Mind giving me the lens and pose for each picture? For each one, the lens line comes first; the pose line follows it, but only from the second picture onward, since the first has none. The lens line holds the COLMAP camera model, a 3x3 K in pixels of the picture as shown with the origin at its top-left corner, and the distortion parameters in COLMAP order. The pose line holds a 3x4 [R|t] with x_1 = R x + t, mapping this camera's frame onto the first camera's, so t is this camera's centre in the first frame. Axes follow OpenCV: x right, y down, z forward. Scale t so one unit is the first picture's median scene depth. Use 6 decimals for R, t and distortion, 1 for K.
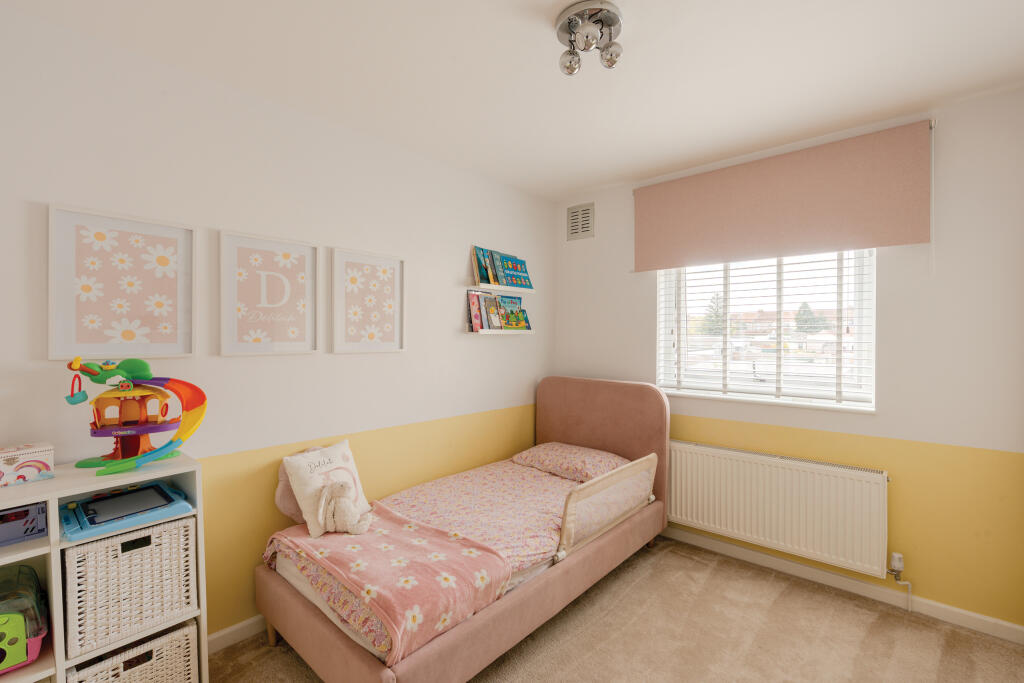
lens RADIAL K [[473.7, 0, 514.4], [0, 473.7, 334.3], [0, 0, 1]] dist [-0.009782, 0.005188]
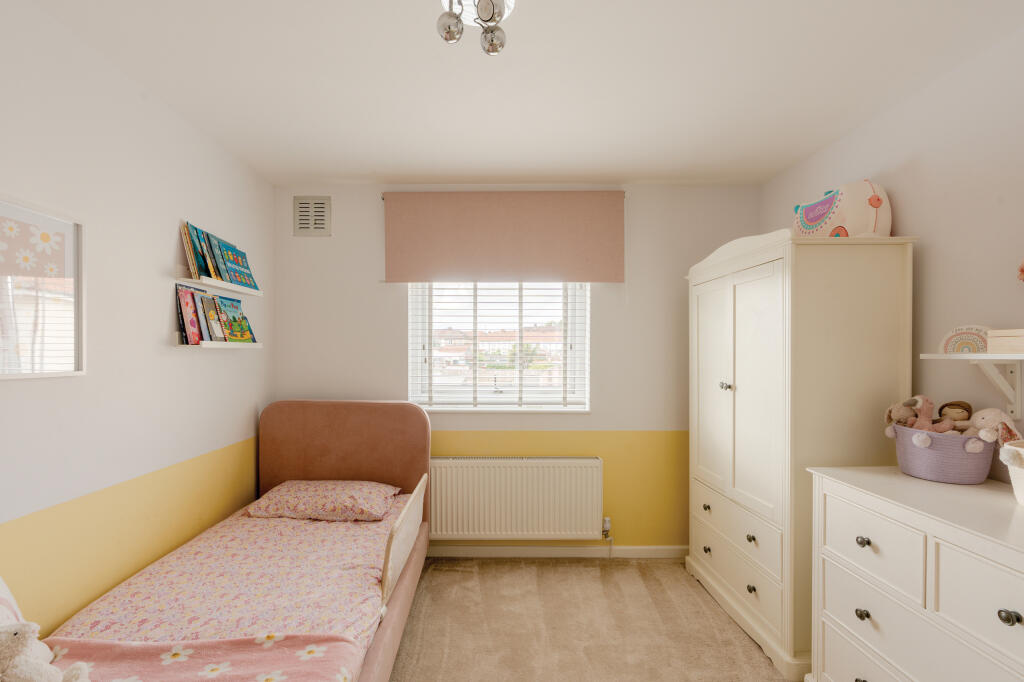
lens RADIAL K [[473.7, 0, 505.2], [0, 473.7, 359.1], [0, 0, 1]] dist [-0.009782, 0.005188]
pose [[0.739207, -0.006979, 0.673442, -0.258109], [-0.005495, 0.999851, 0.016393, 0.002889], [-0.673456, -0.015818, 0.739058, 0.205302]]
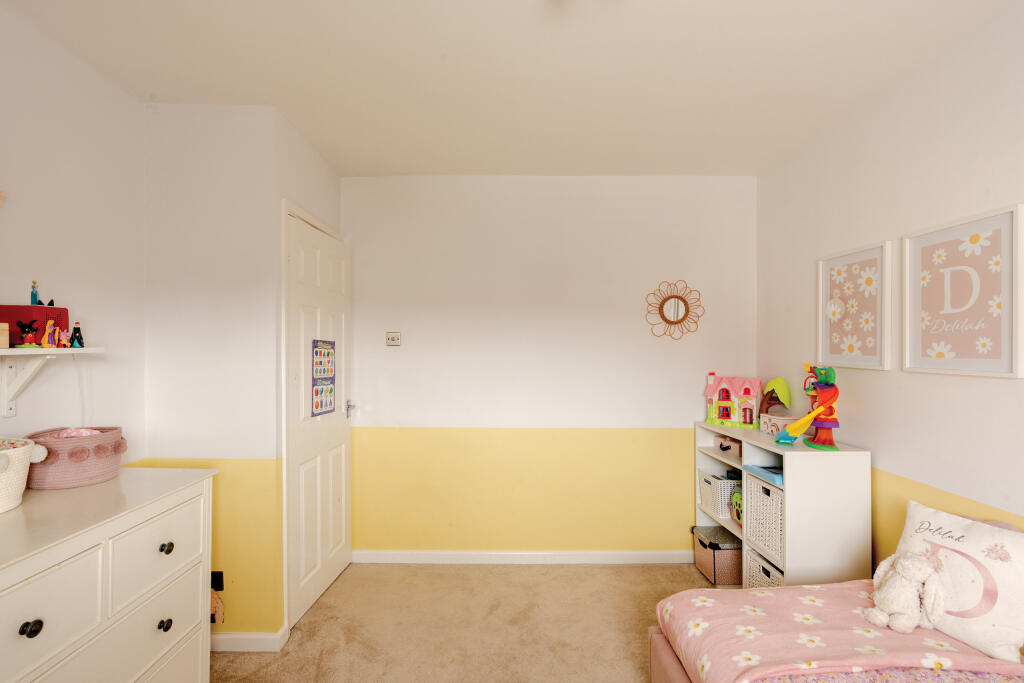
lens RADIAL K [[492.7, 0, 507.7], [0, 492.7, 344.5], [0, 0, 1]] dist [0.003267, 0.000285]
pose [[-0.745797, -0.008437, -0.666119, 0.480900], [-0.006853, 0.999964, -0.004993, 0.002968], [0.666138, 0.000841, -0.745828, 0.953600]]
